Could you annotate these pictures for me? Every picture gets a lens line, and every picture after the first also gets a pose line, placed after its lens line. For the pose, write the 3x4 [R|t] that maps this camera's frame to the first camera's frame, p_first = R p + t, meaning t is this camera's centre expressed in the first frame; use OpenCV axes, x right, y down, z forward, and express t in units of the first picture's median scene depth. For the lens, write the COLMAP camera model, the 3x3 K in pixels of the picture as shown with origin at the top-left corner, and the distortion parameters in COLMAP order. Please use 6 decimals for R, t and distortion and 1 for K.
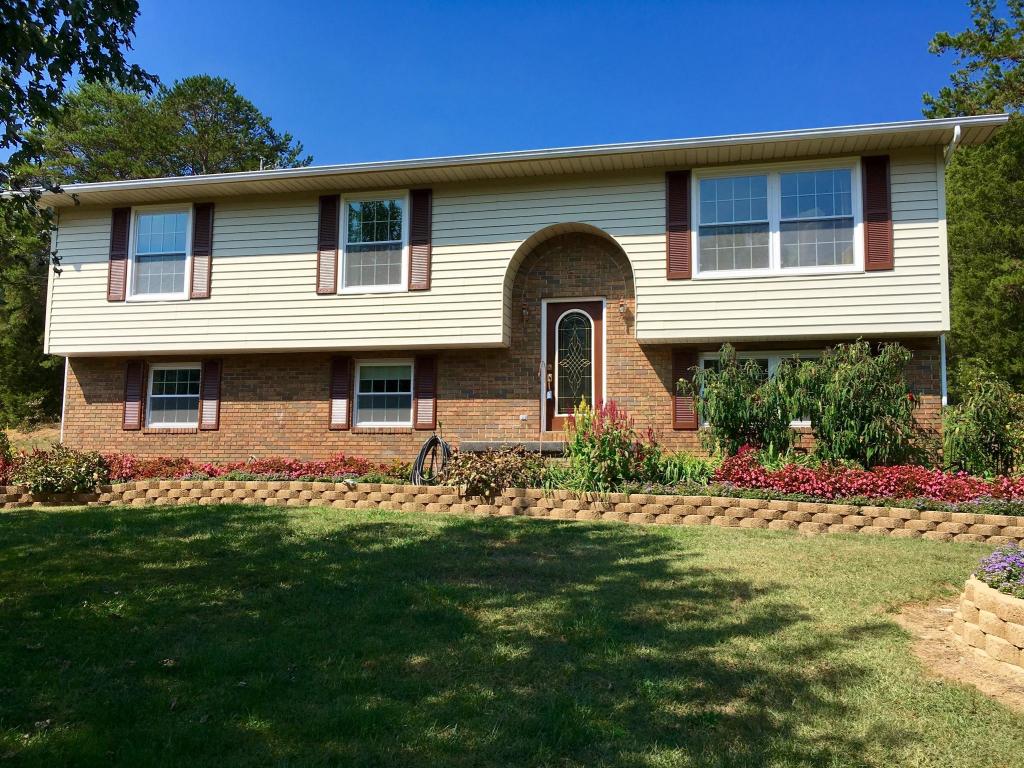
lens RADIAL K [[875.4, 0, 508.6], [0, 875.4, 391.4], [0, 0, 1]] dist [0.075572, -0.064696]
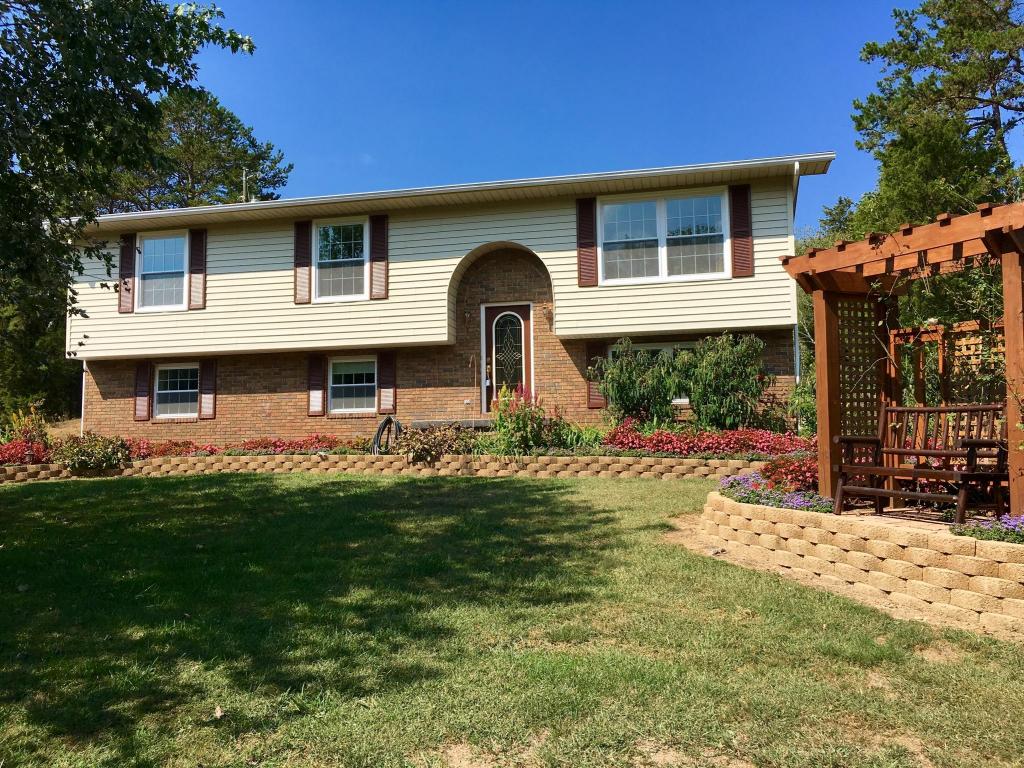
lens RADIAL K [[875.4, 0, 509.4], [0, 875.4, 389.3], [0, 0, 1]] dist [0.075572, -0.064696]
pose [[0.999631, -0.024071, 0.012619, 0.063058], [0.023985, 0.999688, 0.006943, 0.005774], [-0.012782, -0.006638, 0.999896, -0.228136]]
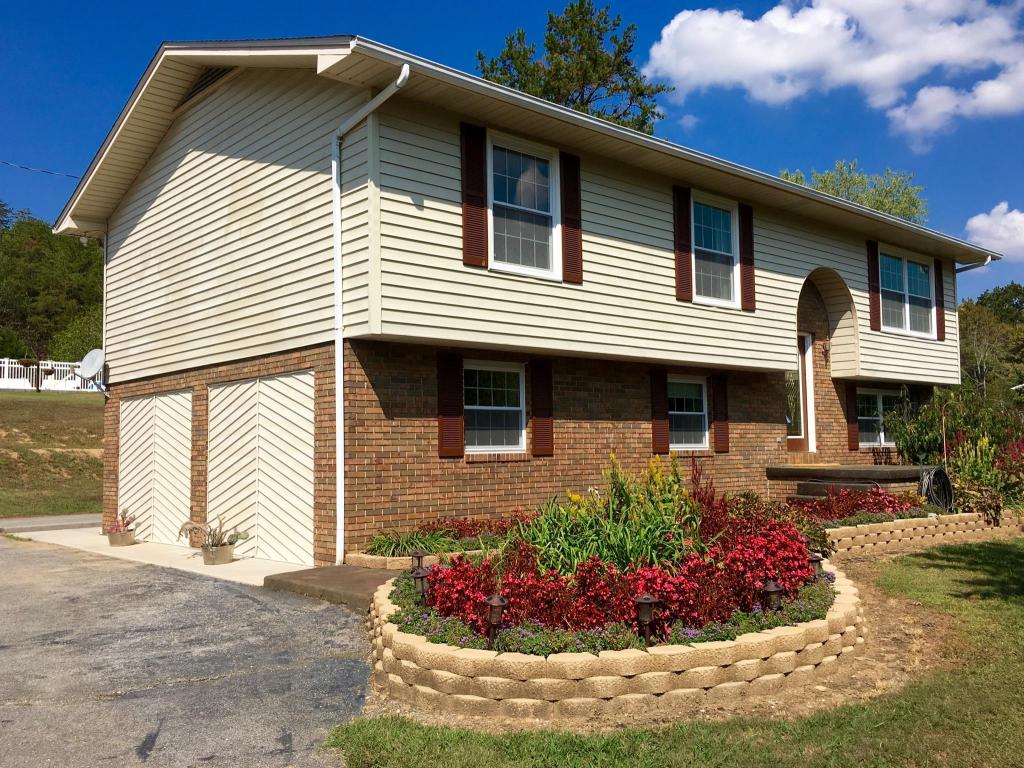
lens RADIAL K [[875.4, 0, 509.8], [0, 875.4, 374.0], [0, 0, 1]] dist [0.075572, -0.064696]
pose [[0.581020, 0.035817, 0.813100, -1.097691], [-0.096690, 0.994994, 0.025262, -0.047815], [-0.808125, -0.093296, 0.581575, 0.673513]]
